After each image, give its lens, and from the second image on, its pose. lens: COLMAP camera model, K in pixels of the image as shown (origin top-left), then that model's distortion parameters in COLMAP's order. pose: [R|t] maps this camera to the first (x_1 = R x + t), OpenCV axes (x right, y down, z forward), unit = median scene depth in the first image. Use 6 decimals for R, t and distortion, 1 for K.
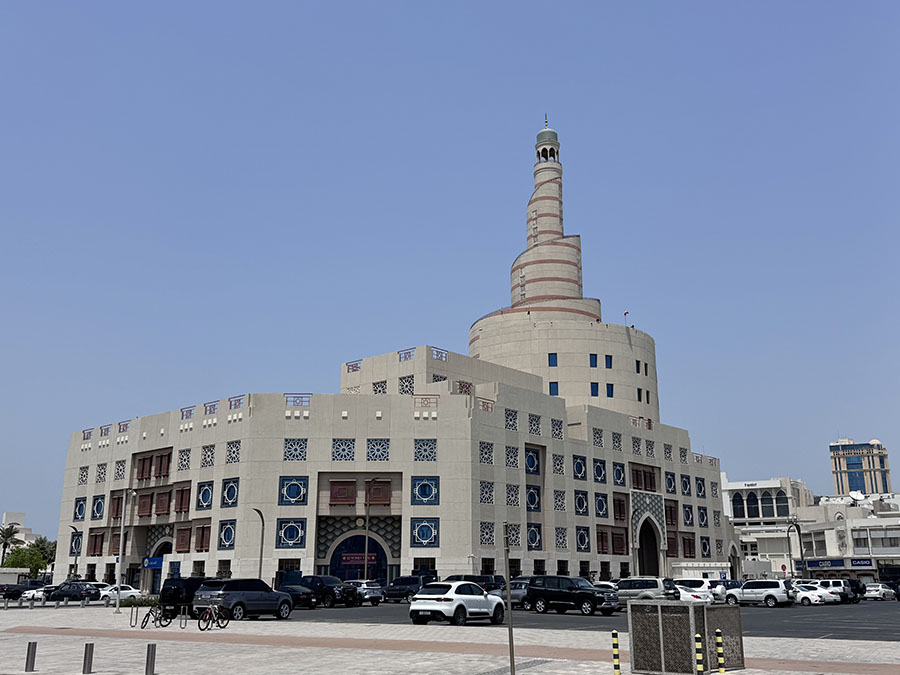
lens RADIAL K [[908.1, 0, 450.0], [0, 908.1, 337.5], [0, 0, 1]] dist [0.195635, -0.411477]
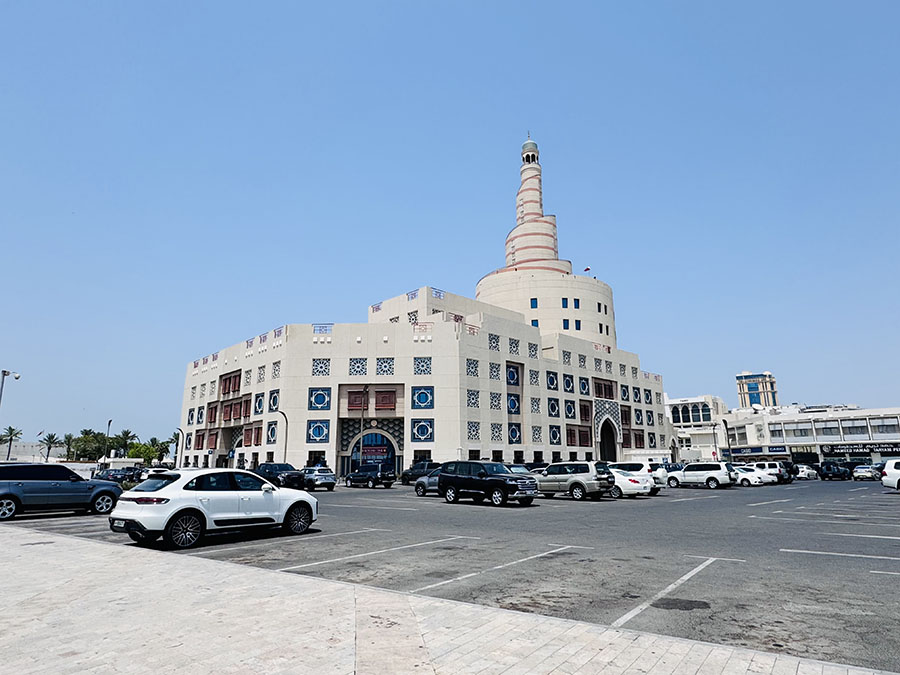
lens RADIAL K [[555.3, 0, 447.2], [0, 555.3, 335.0], [0, 0, 1]] dist [-0.001364, -0.000862]
pose [[0.996002, -0.026789, -0.085220, 0.065071], [0.028810, 0.999330, 0.022568, 0.057926], [0.084558, -0.024933, 0.996107, 0.217138]]
